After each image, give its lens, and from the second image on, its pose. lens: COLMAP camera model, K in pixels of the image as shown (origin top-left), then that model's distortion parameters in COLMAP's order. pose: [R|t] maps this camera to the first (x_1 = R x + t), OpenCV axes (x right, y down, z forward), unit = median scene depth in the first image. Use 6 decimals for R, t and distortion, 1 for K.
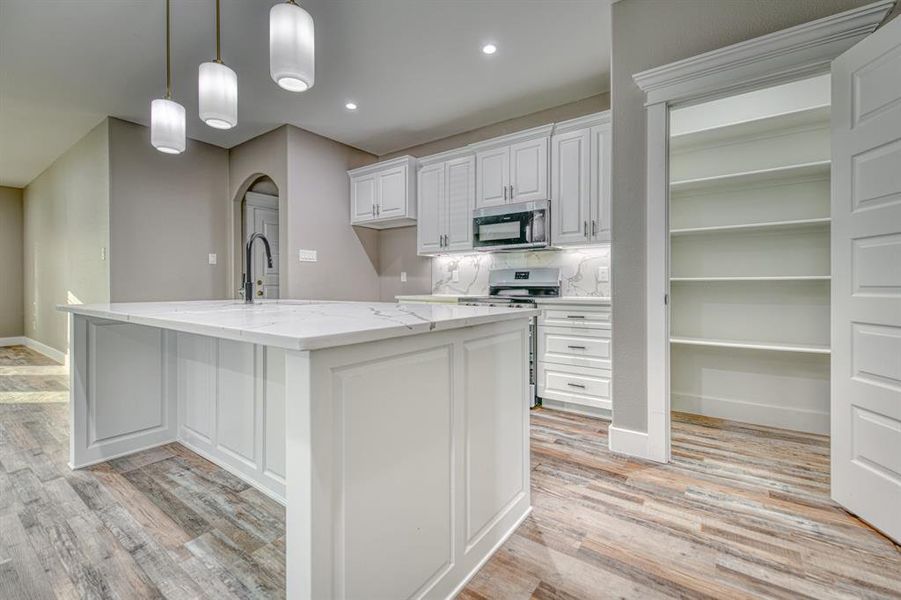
lens RADIAL K [[389.4, 0, 449.5], [0, 389.4, 286.3], [0, 0, 1]] dist [0.018676, -0.011879]
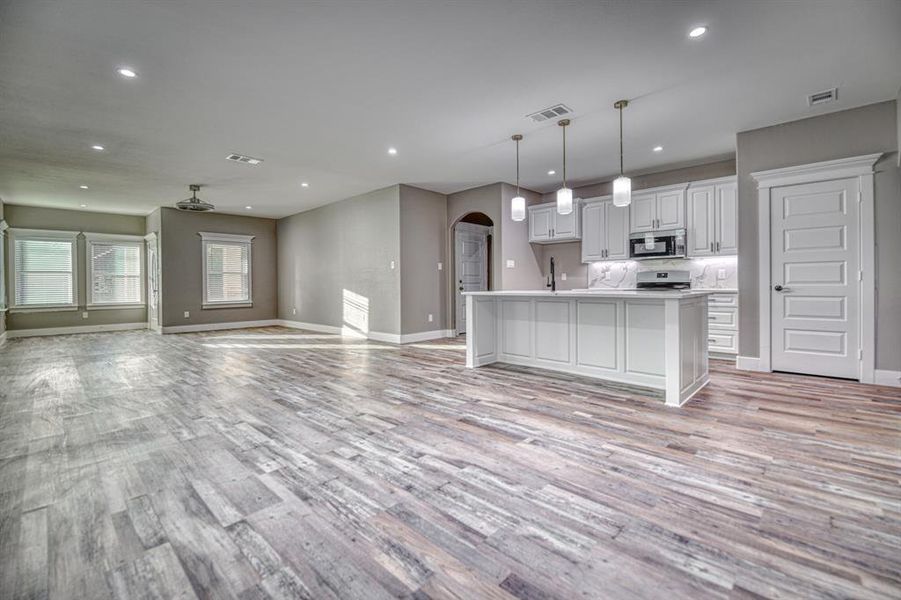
lens RADIAL K [[385.8, 0, 452.1], [0, 385.8, 286.8], [0, 0, 1]] dist [0.007394, -0.012539]
pose [[0.991062, -0.005697, -0.133278, -0.430330], [0.006307, 0.999971, 0.004152, 0.005851], [0.133251, -0.004955, 0.991070, -0.625824]]
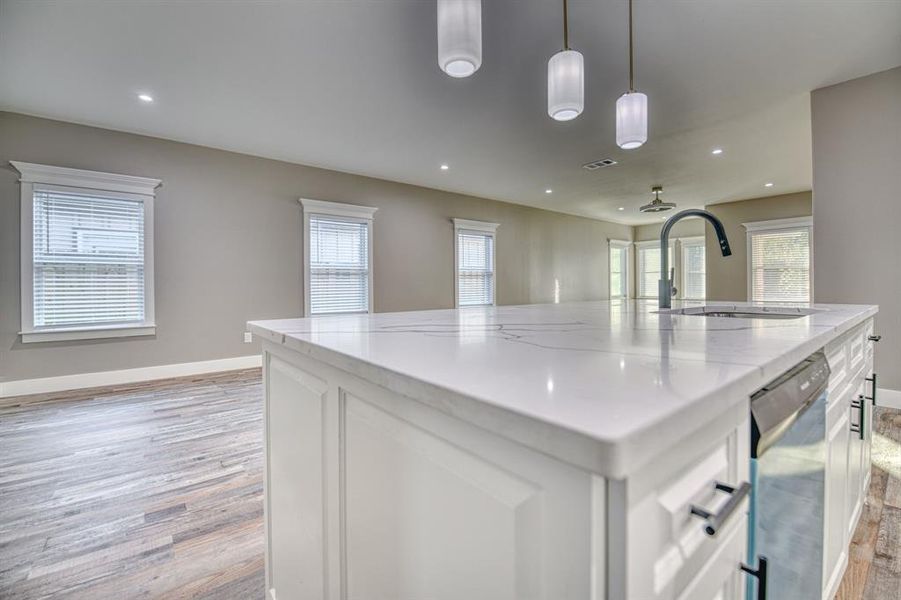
lens RADIAL K [[385.8, 0, 452.1], [0, 385.8, 286.8], [0, 0, 1]] dist [0.007394, -0.012539]
pose [[-0.256541, 0.007747, -0.966502, 0.181104], [0.006046, 0.999961, 0.006410, -0.001455], [0.966514, -0.004199, -0.256578, 0.443052]]
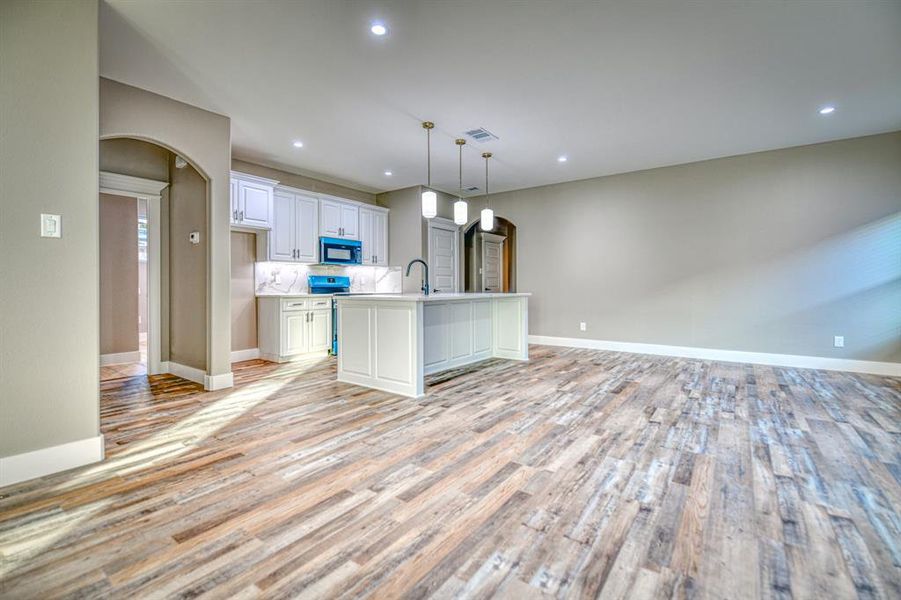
lens RADIAL K [[396.3, 0, 449.6], [0, 396.3, 289.8], [0, 0, 1]] dist [0.001934, -0.009071]
pose [[0.005691, -0.006026, 0.999966, -1.457225], [0.006207, 0.999963, 0.005990, 0.004532], [-0.999965, 0.006172, 0.005728, 0.483422]]
